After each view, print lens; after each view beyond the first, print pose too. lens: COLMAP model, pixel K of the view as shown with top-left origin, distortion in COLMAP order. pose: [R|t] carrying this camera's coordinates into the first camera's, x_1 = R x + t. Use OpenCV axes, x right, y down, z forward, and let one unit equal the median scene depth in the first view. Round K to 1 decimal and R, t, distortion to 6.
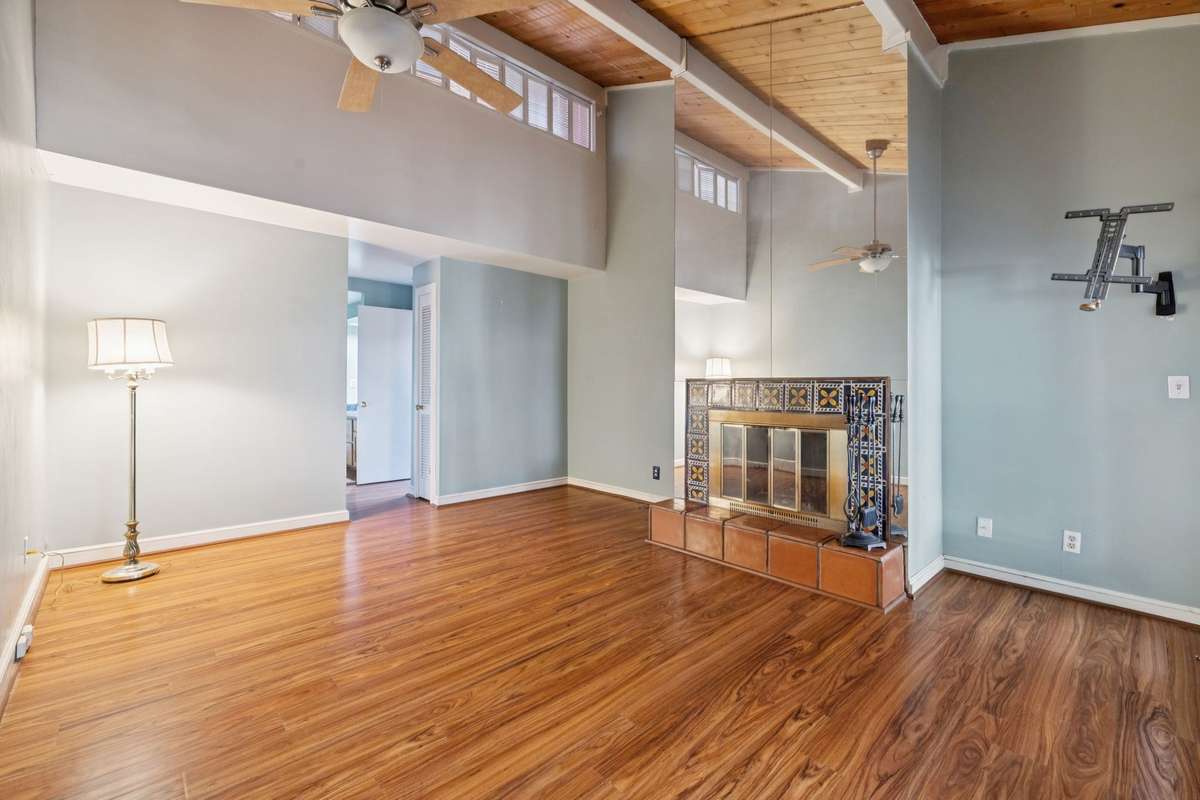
lens RADIAL K [[513.3, 0, 598.1], [0, 513.3, 390.1], [0, 0, 1]] dist [-0.004098, -0.000197]
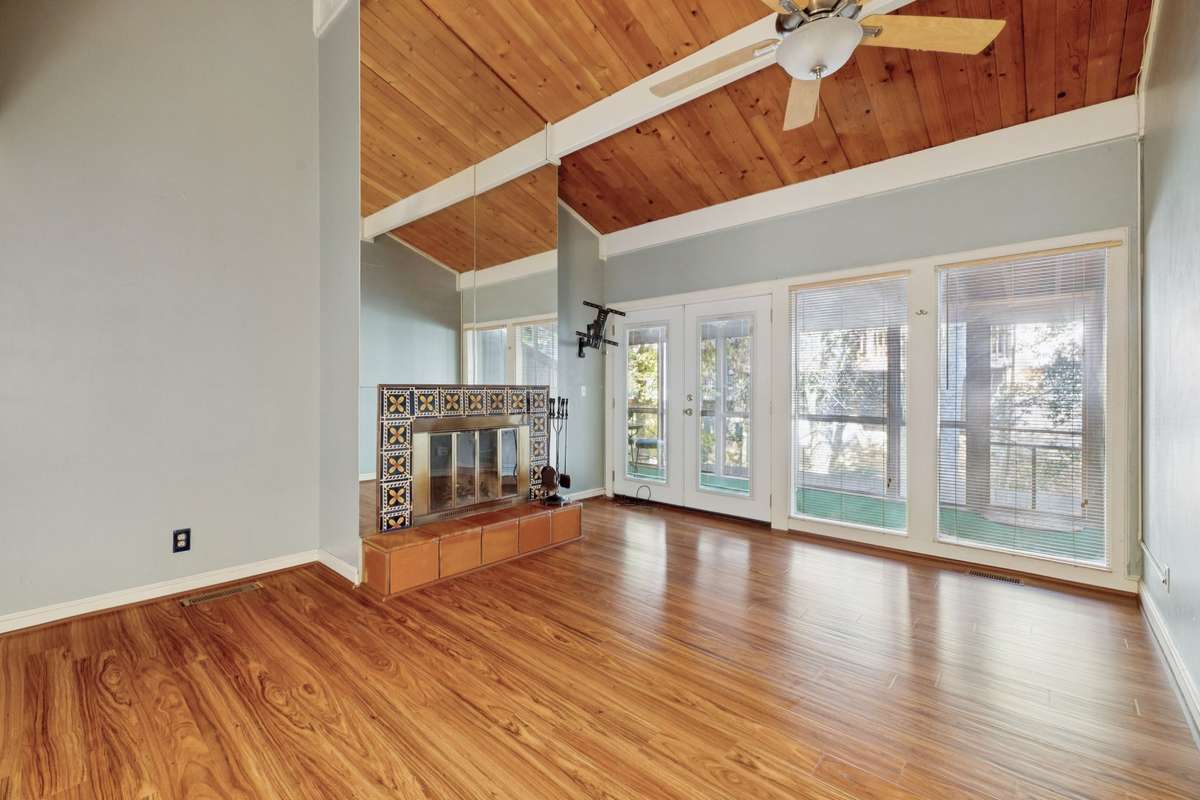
lens RADIAL K [[513.3, 0, 597.2], [0, 513.3, 392.0], [0, 0, 1]] dist [-0.004098, -0.000197]
pose [[-0.094330, -0.010195, 0.995489, -0.854639], [0.009511, 0.999893, 0.011141, -0.020969], [-0.995496, 0.010520, -0.094223, 0.945980]]
